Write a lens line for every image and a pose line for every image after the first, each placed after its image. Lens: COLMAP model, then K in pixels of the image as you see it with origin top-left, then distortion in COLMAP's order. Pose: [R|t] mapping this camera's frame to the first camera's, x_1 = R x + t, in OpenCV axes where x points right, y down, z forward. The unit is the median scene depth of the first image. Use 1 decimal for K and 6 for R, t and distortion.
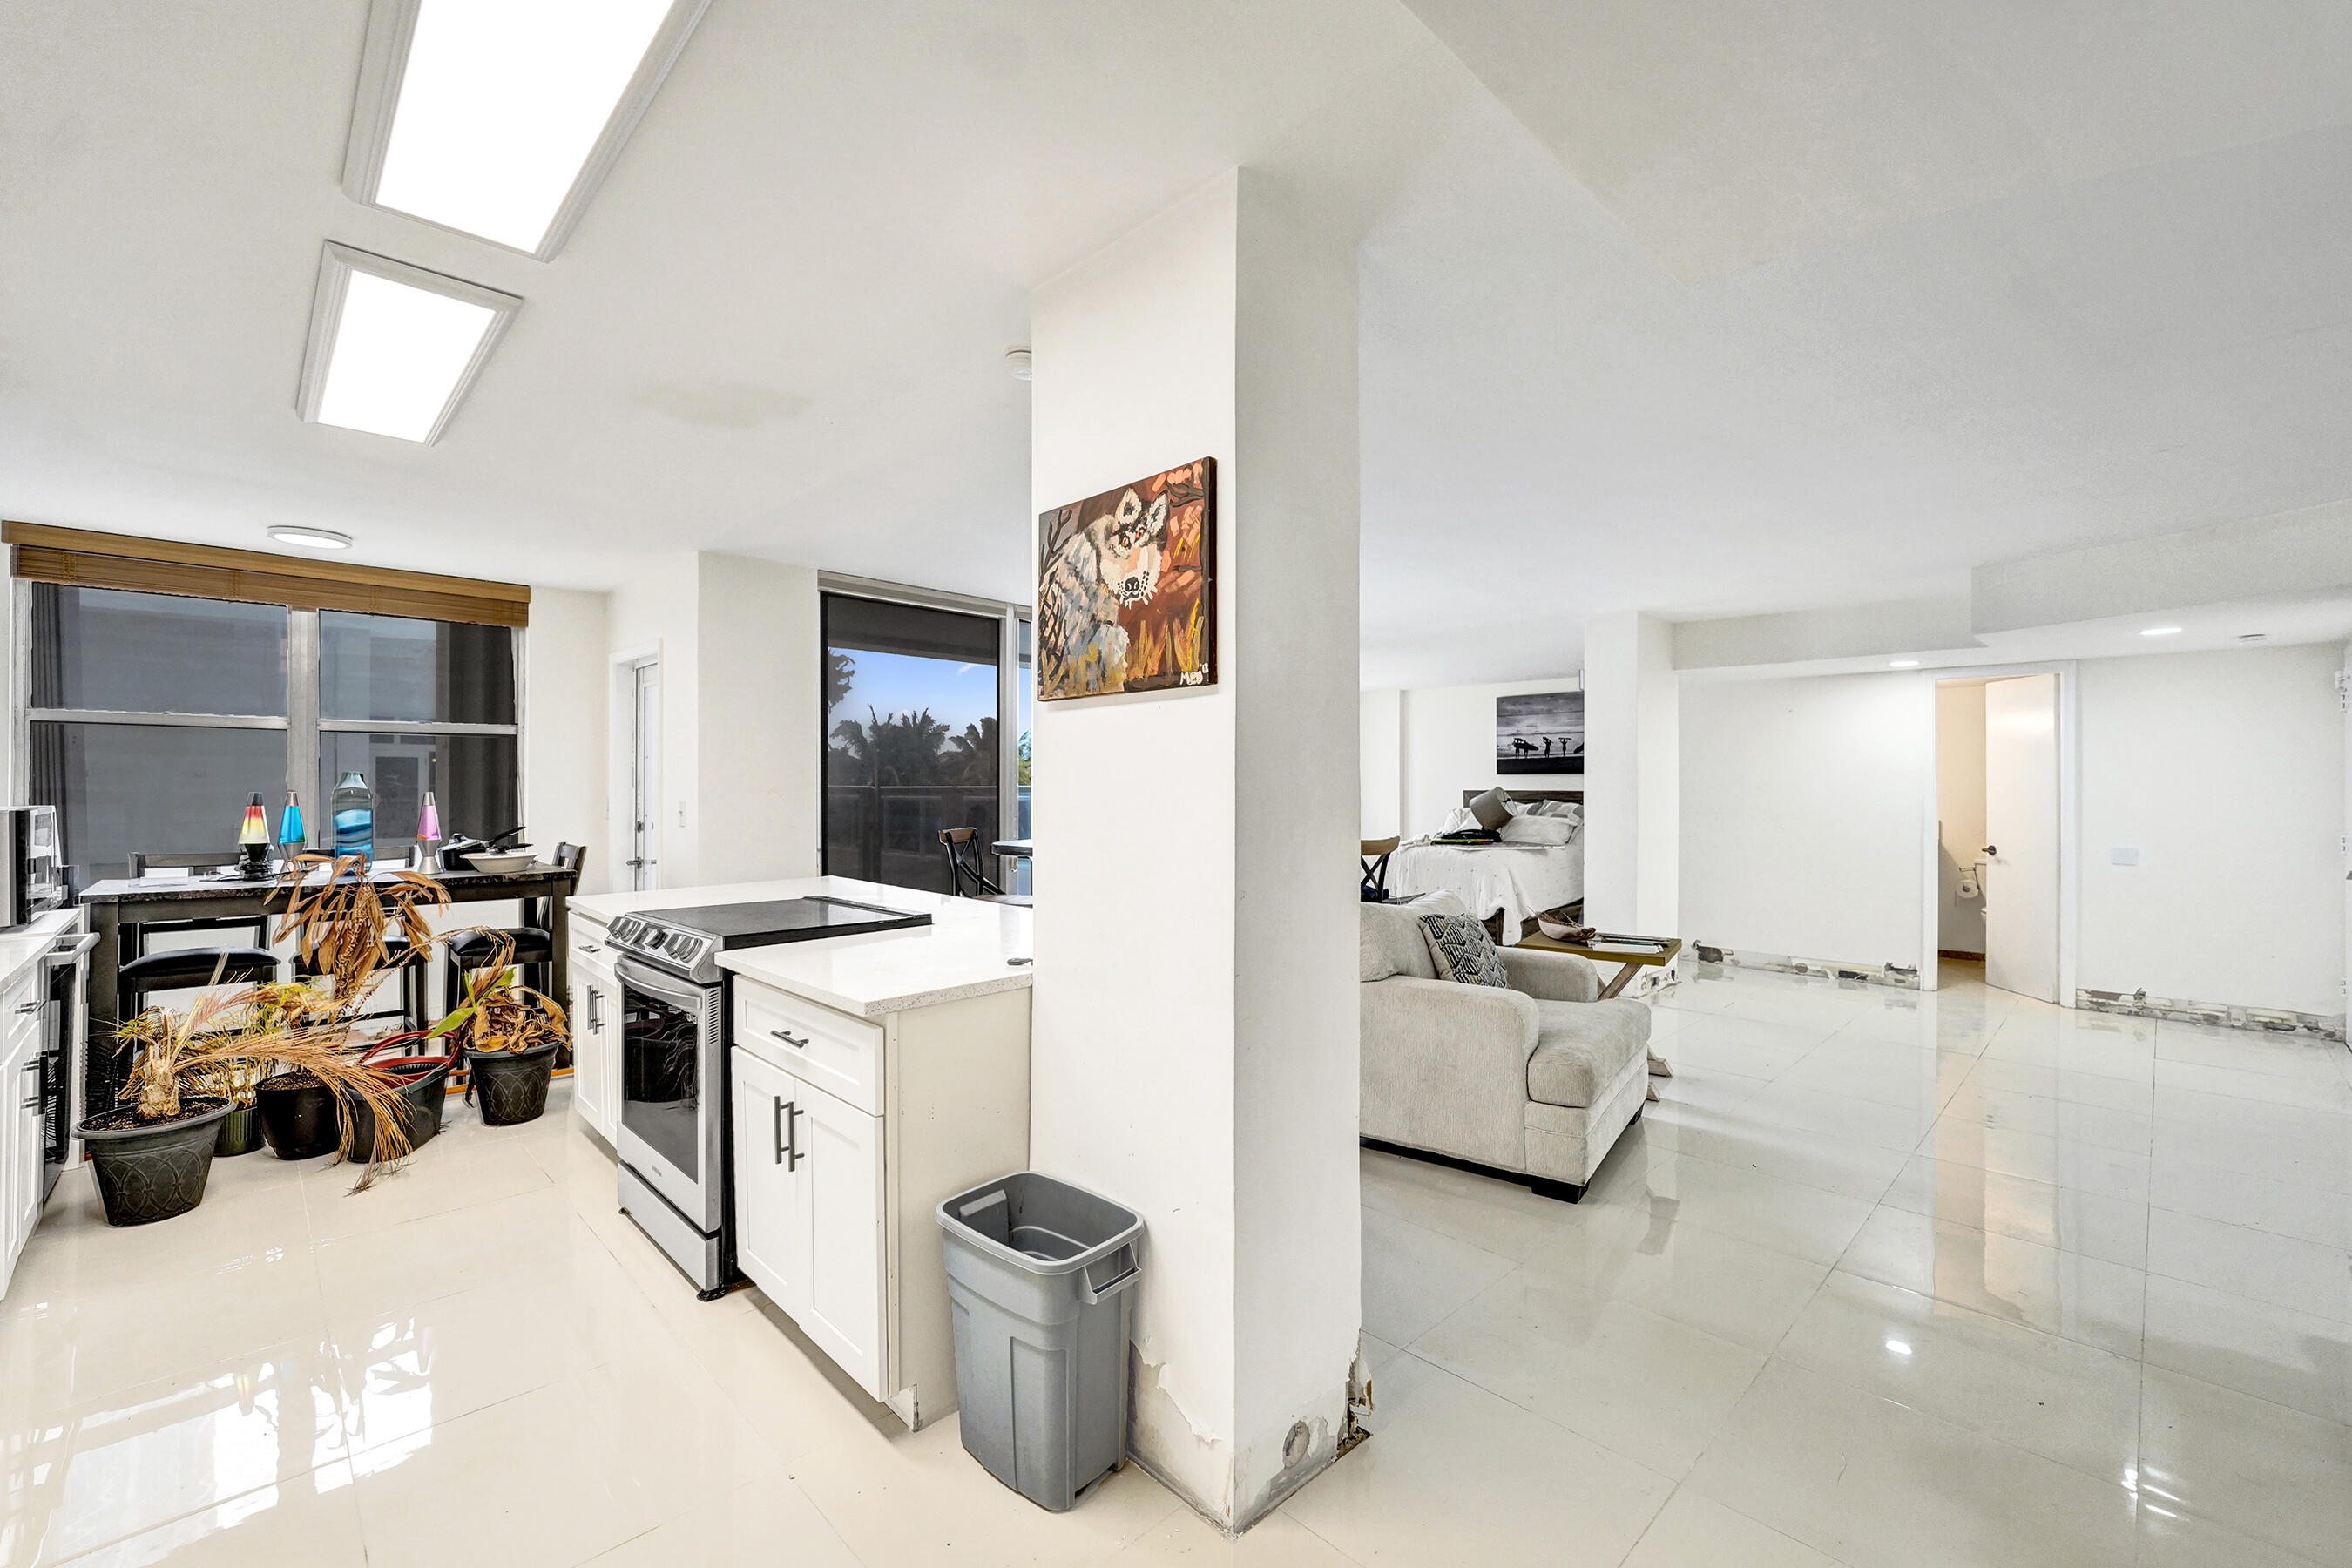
lens RADIAL K [[966.9, 0, 1167.8], [0, 966.9, 782.1], [0, 0, 1]] dist [-0.009012, 0.001585]
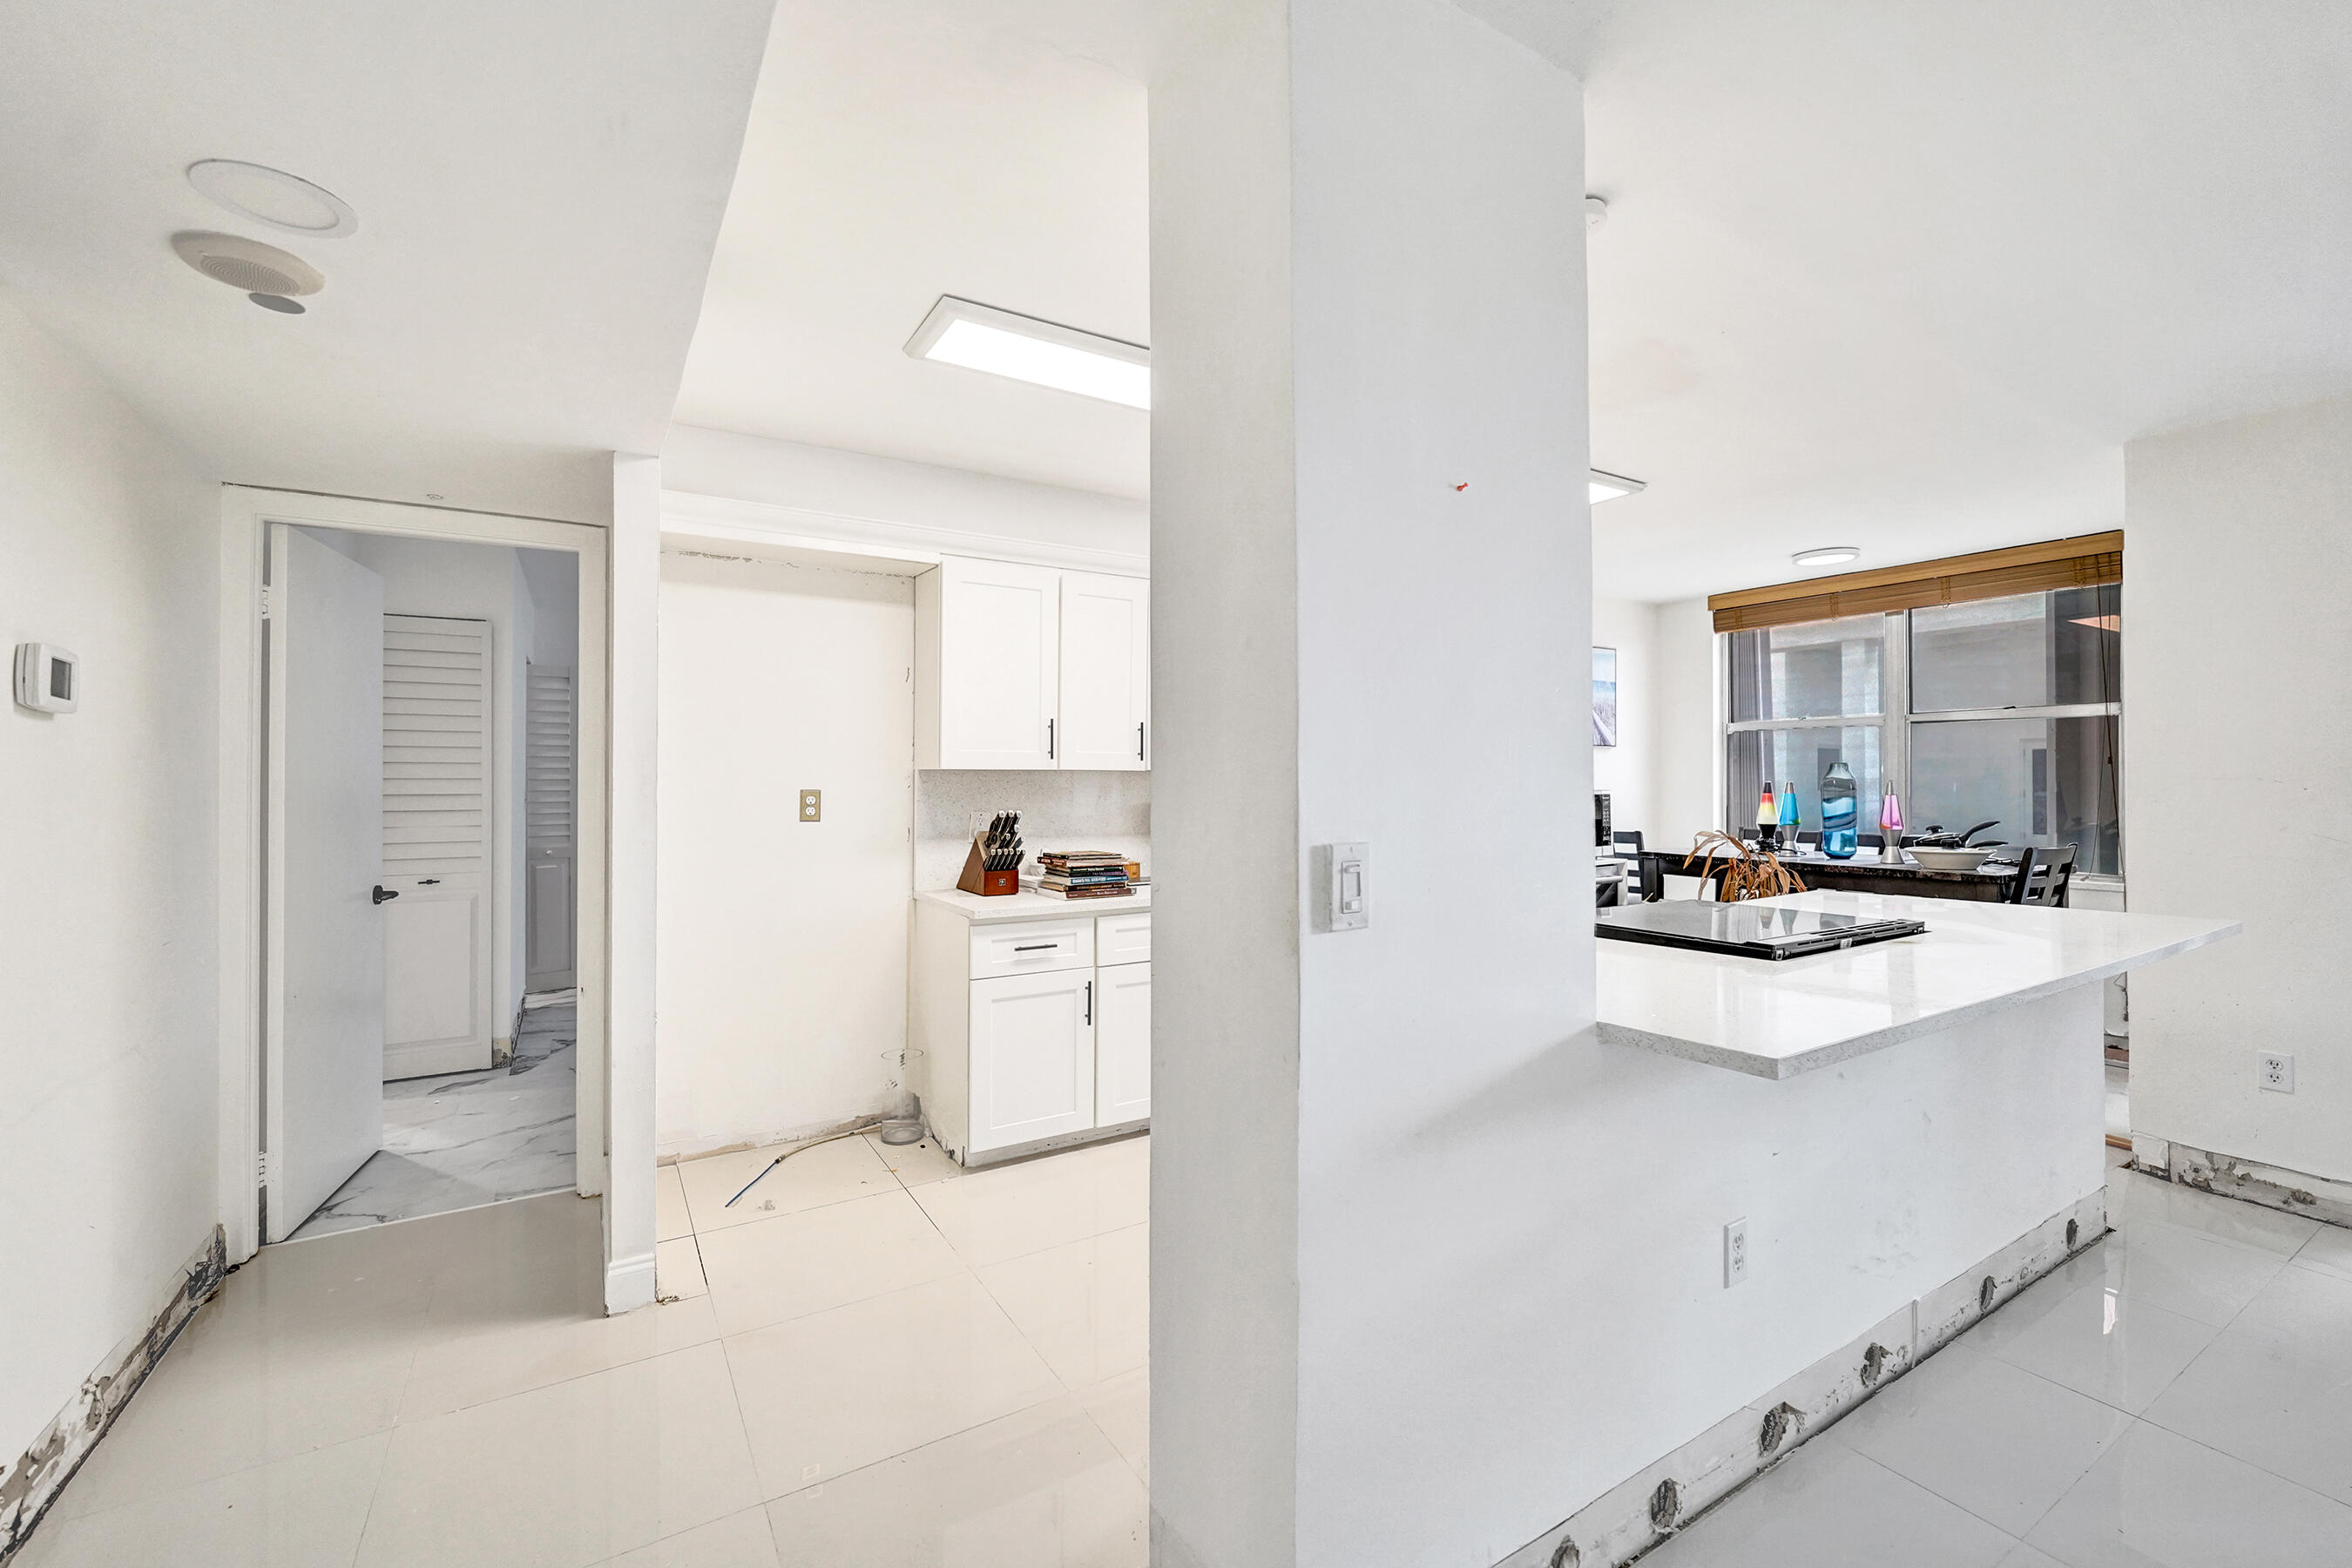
lens RADIAL K [[983.5, 0, 1181.5], [0, 983.5, 773.5], [0, 0, 1]] dist [-0.009215, 0.000029]
pose [[-0.214815, -0.009439, -0.976609, 0.631766], [0.006280, 0.999919, -0.011046, 0.013393], [0.976635, -0.008506, -0.214739, 0.796116]]
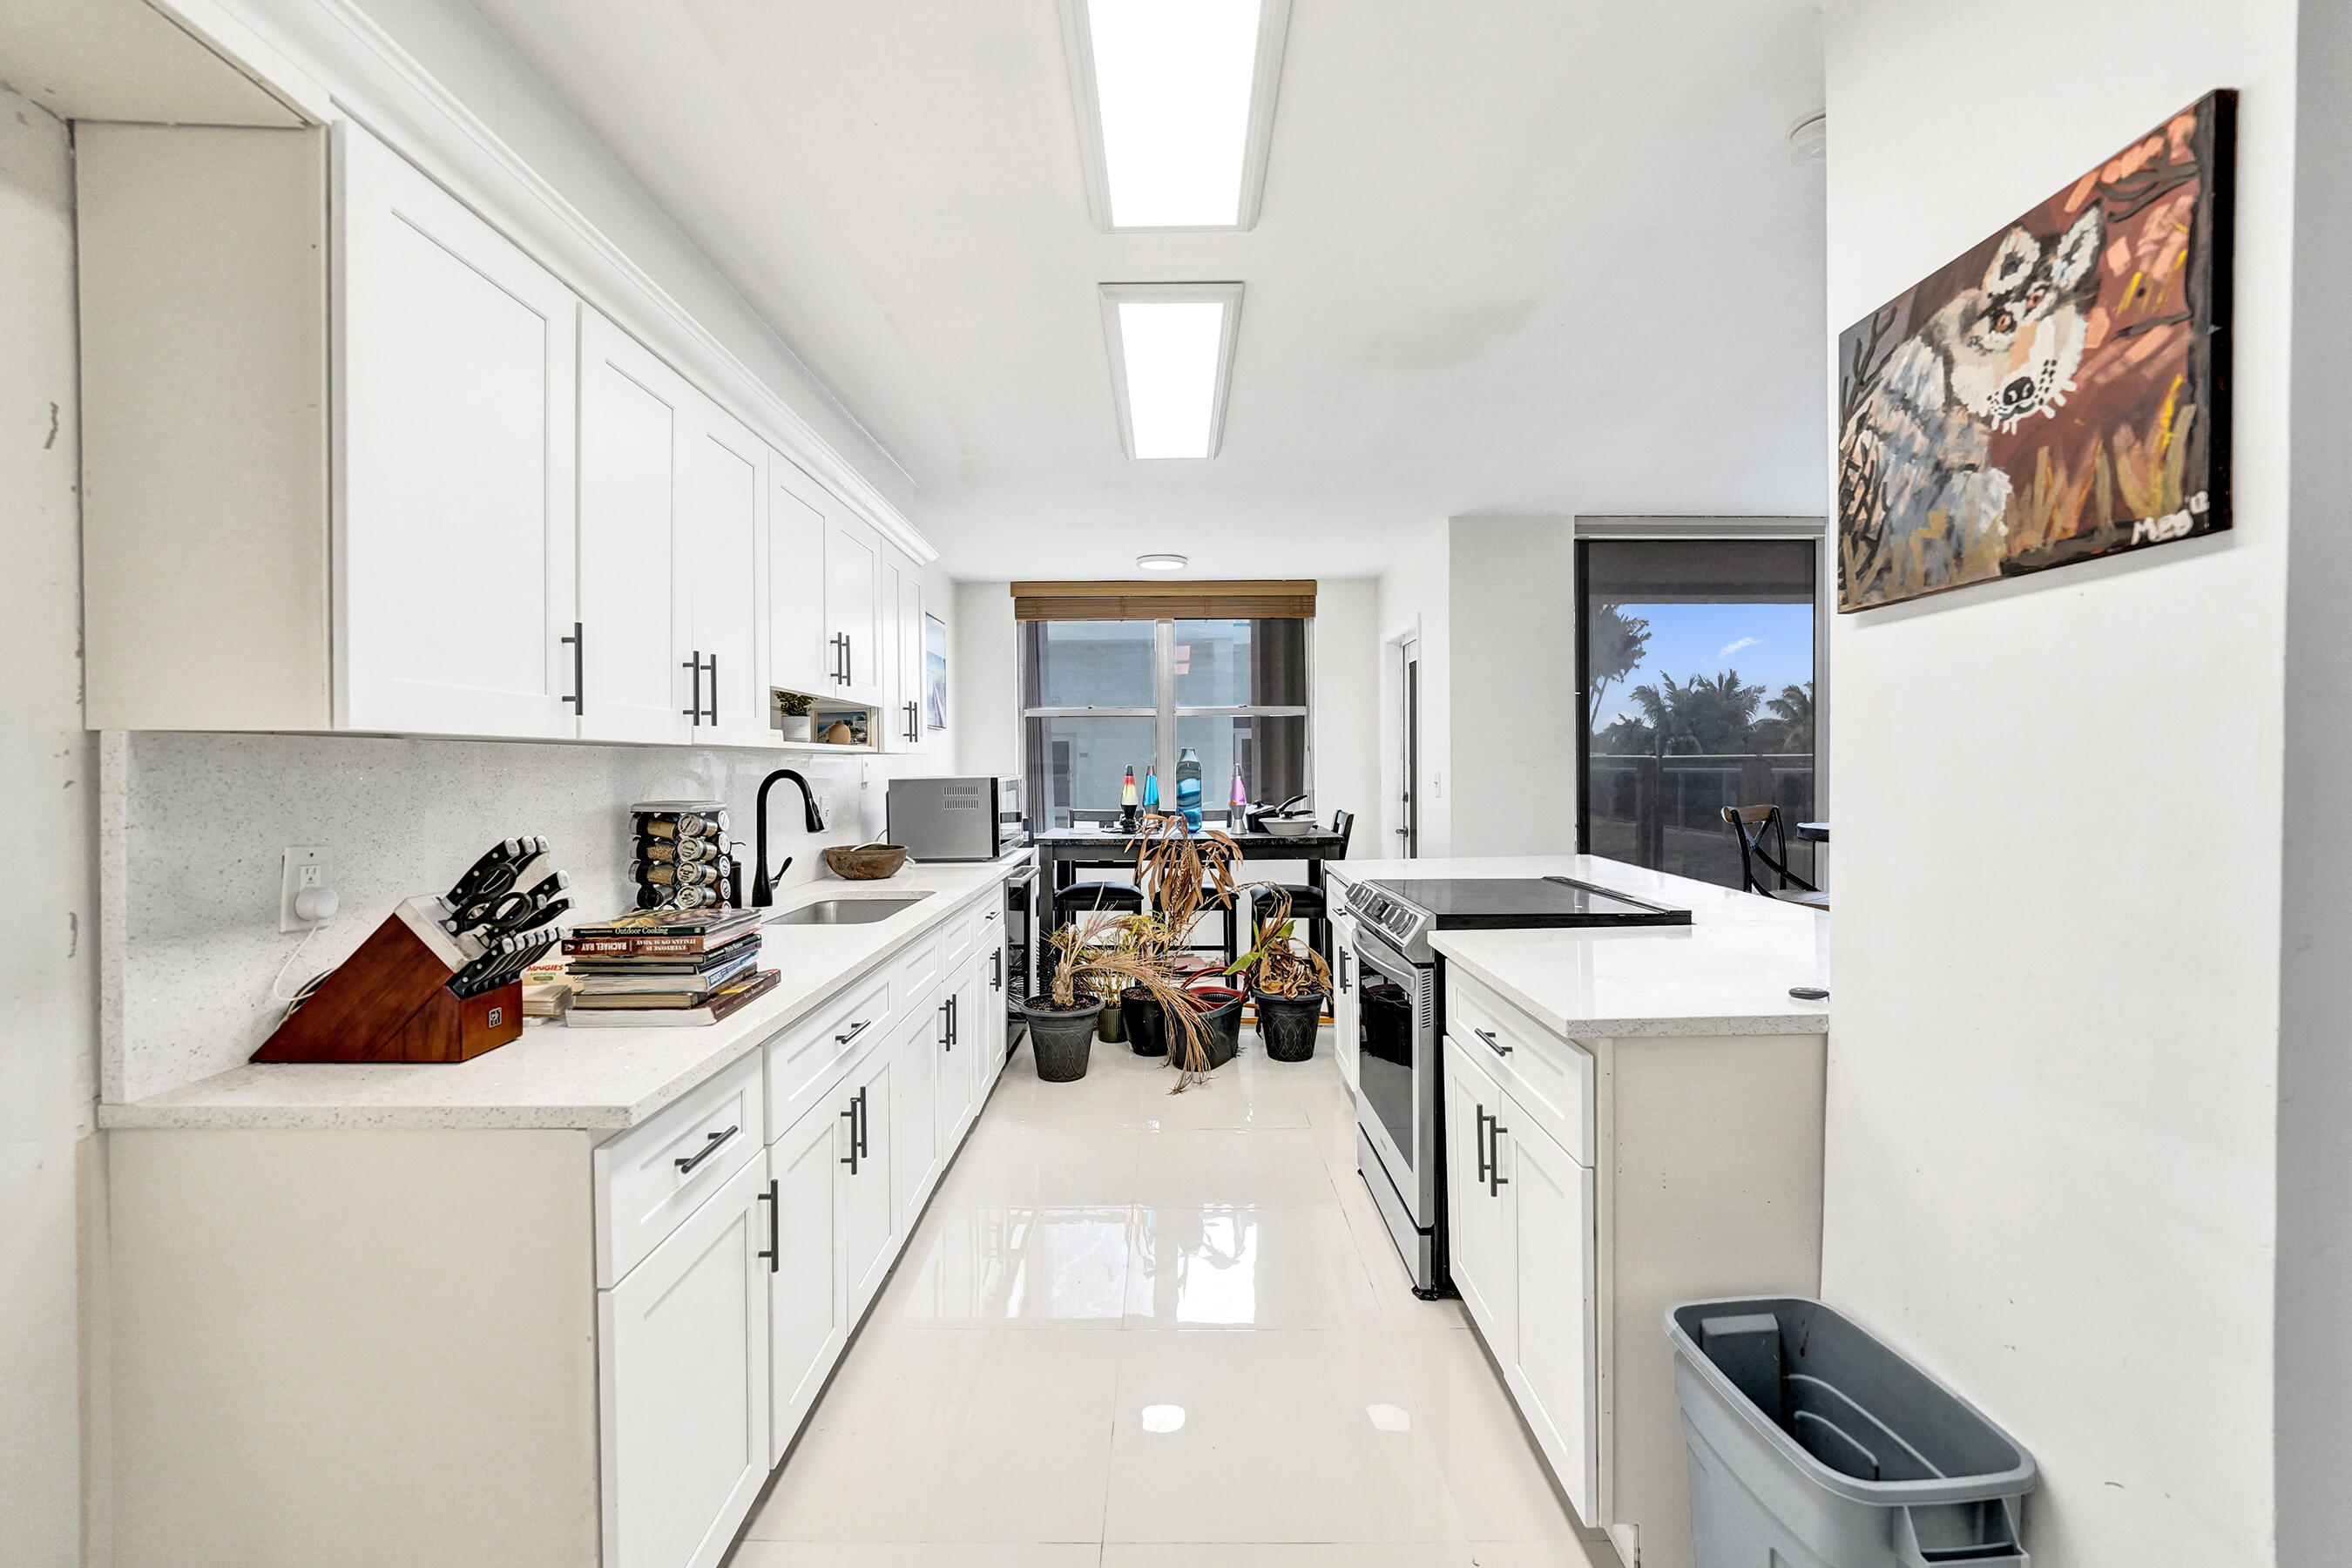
lens RADIAL K [[966.9, 0, 1167.8], [0, 966.9, 782.1], [0, 0, 1]] dist [-0.009012, 0.001585]
pose [[0.712152, 0.005916, -0.702001, 0.004065], [0.011841, 0.999721, 0.020438, 0.010654], [0.701926, -0.022868, 0.711883, 0.154050]]
